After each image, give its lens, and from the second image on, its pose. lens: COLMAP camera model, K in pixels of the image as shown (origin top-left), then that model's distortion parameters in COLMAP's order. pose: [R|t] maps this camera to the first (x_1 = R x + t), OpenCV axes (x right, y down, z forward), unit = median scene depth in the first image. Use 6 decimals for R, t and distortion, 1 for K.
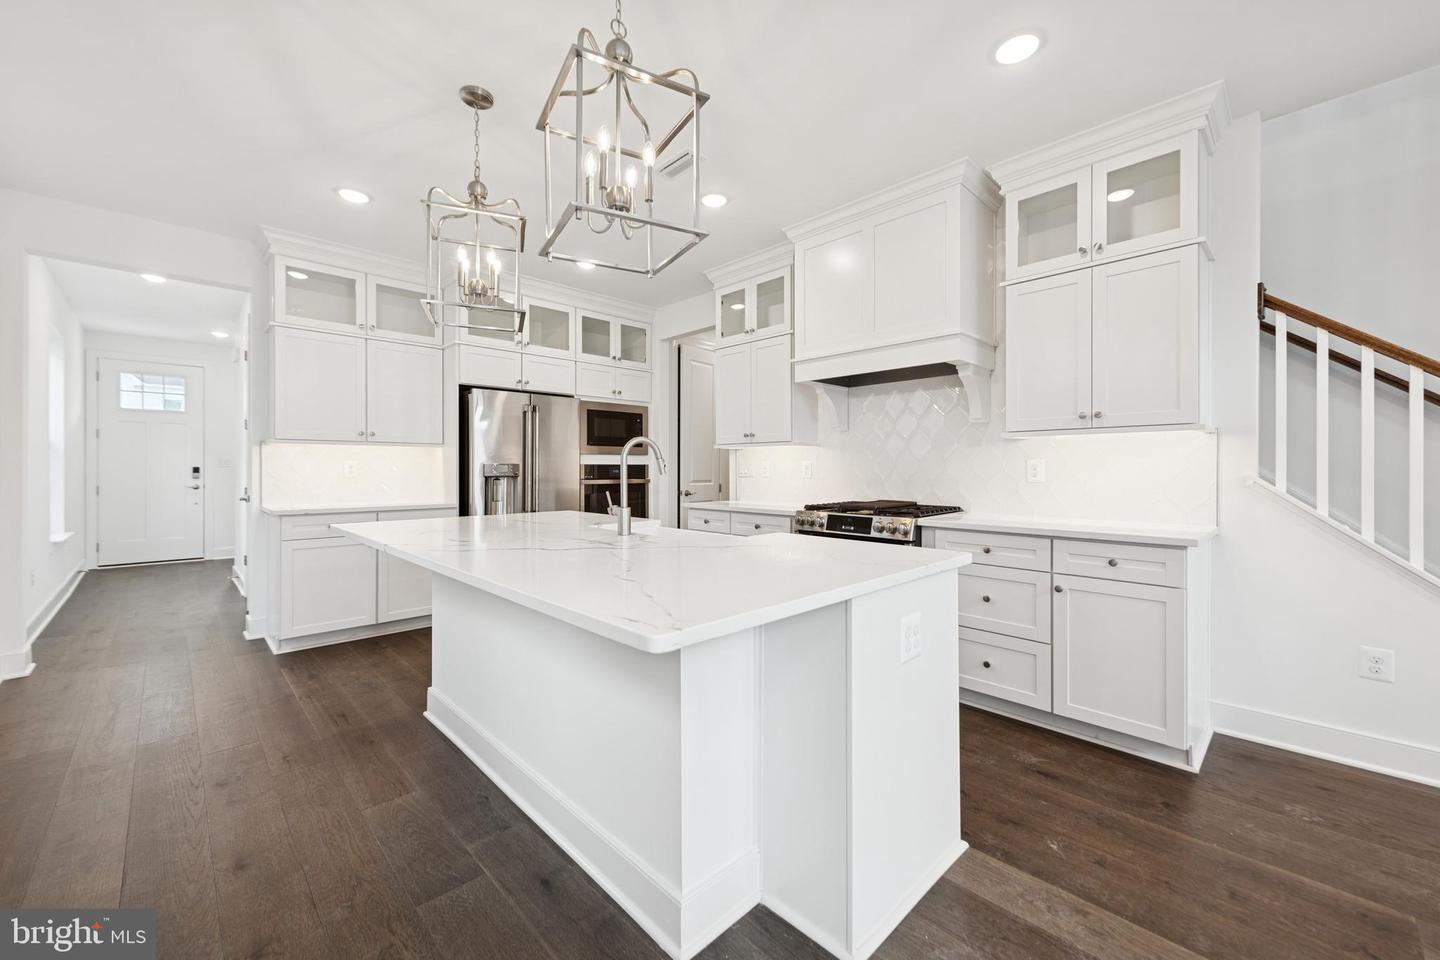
lens RADIAL K [[568.8, 0, 721.1], [0, 568.8, 468.3], [0, 0, 1]] dist [0.014594, 0.000028]
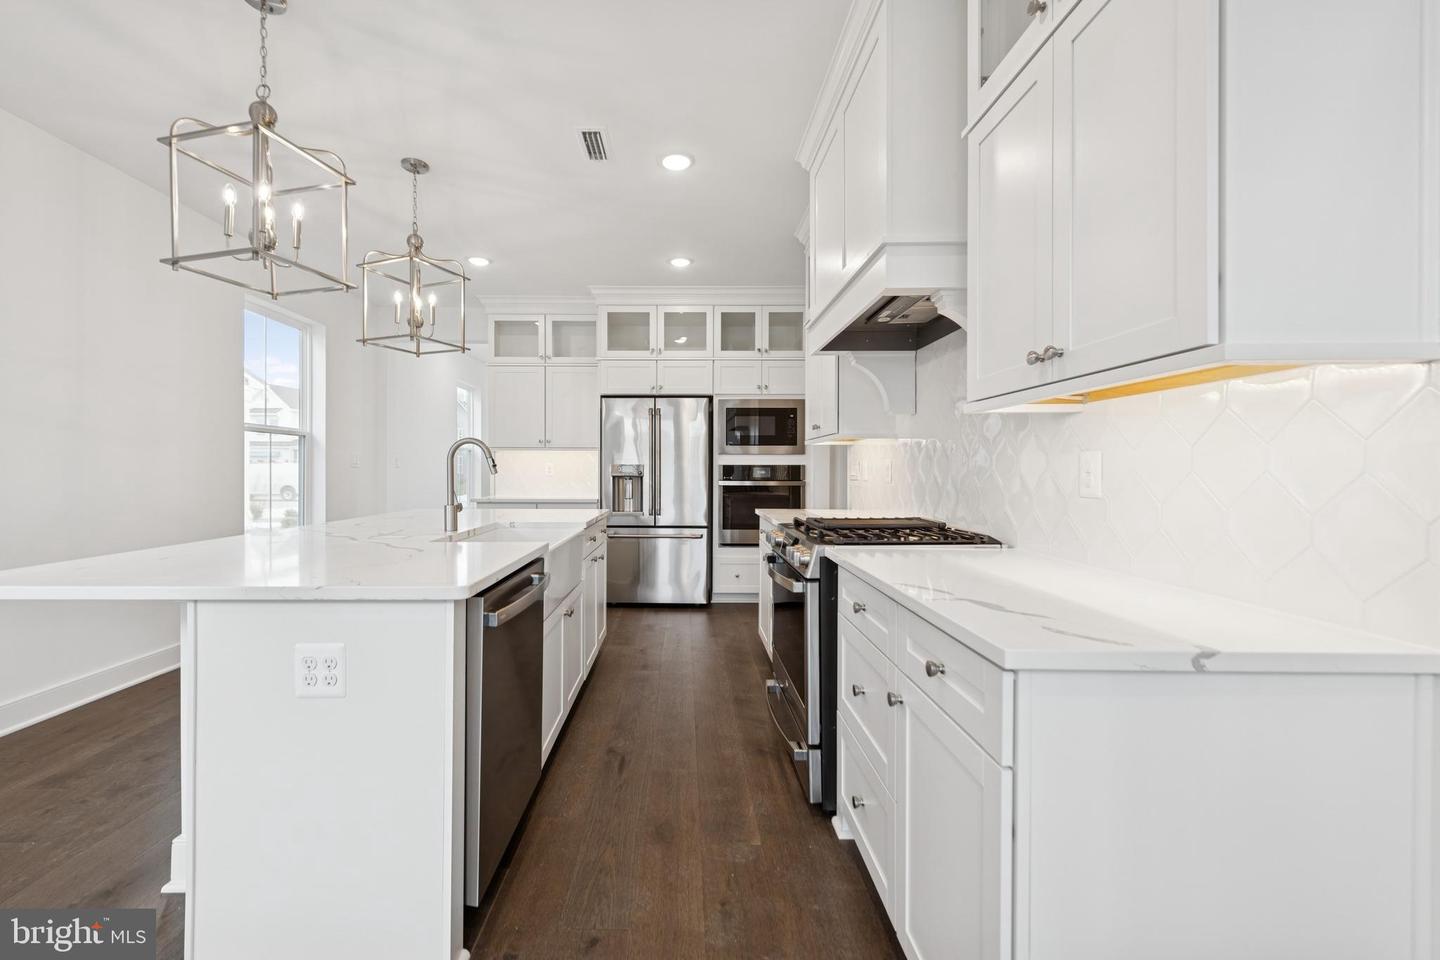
lens RADIAL K [[581.8, 0, 680.6], [0, 581.8, 471.9], [0, 0, 1]] dist [0.007155, 0.000009]
pose [[0.711982, 0.004476, -0.702184, 0.488807], [-0.001688, 0.999988, 0.004662, 0.000680], [0.702196, -0.002134, 0.711981, 0.288574]]
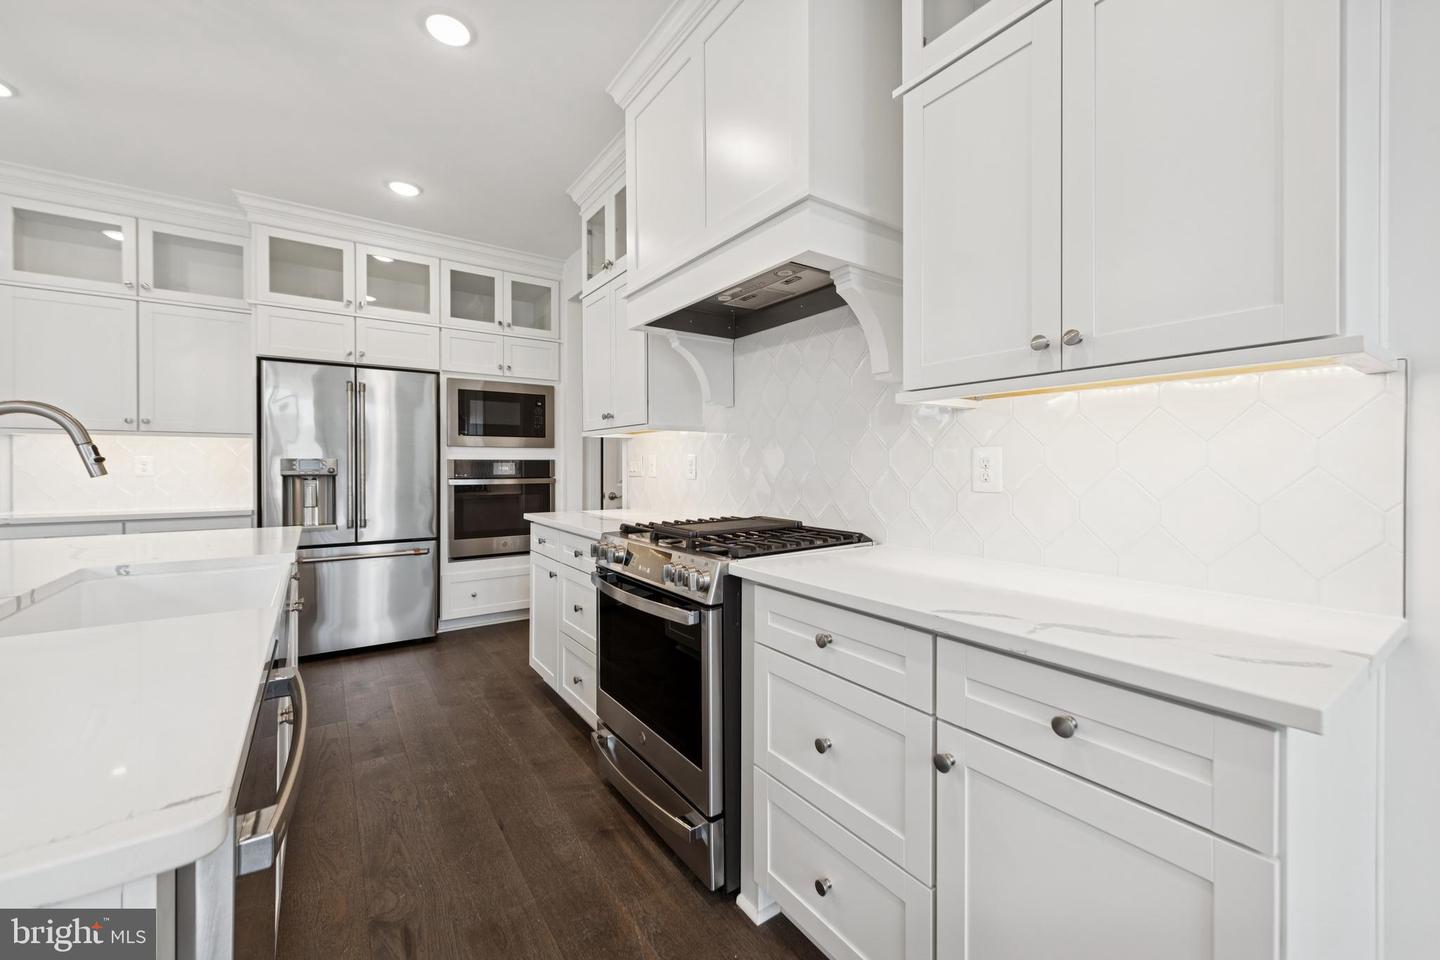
lens RADIAL K [[569.7, 0, 718.5], [0, 569.7, 466.6], [0, 0, 1]] dist [0.006434, 0.000044]
pose [[0.986641, -0.000082, -0.162910, 0.296028], [0.000756, 0.999991, 0.004074, -0.000149], [0.162908, -0.004143, 0.986633, 0.341677]]
